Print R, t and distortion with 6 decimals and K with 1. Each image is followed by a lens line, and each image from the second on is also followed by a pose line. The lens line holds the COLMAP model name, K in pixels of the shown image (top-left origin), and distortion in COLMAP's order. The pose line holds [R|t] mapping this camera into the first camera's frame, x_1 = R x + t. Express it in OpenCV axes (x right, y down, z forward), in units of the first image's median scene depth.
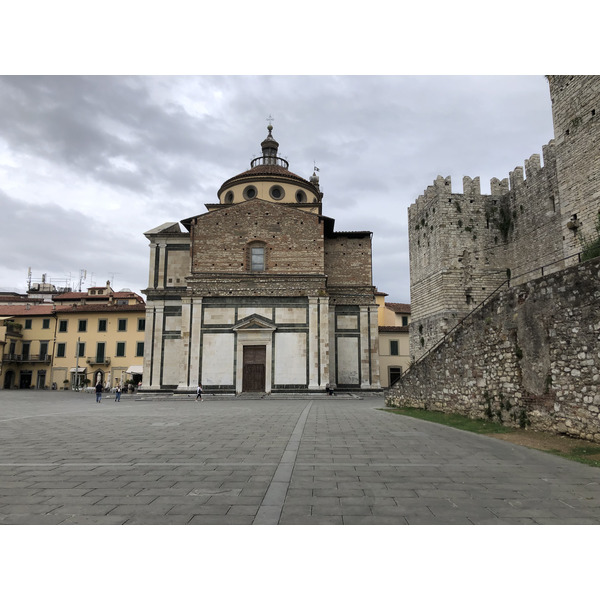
lens RADIAL K [[493.9, 0, 307.4], [0, 493.9, 299.8], [0, 0, 1]] dist [0.091994, -0.128769]
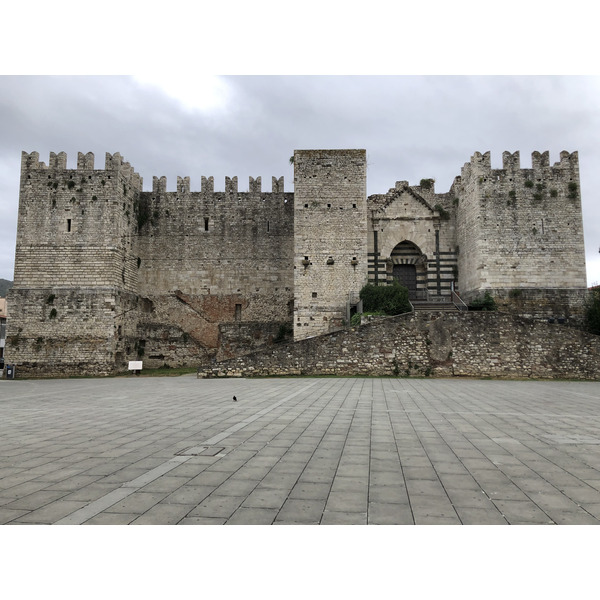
lens RADIAL K [[493.9, 0, 307.4], [0, 493.9, 299.8], [0, 0, 1]] dist [0.091994, -0.128769]
pose [[0.124843, 0.109305, 0.986137, -0.674464], [-0.157020, 0.983564, -0.089141, 0.075163], [-0.979673, -0.143714, 0.139954, 0.462854]]
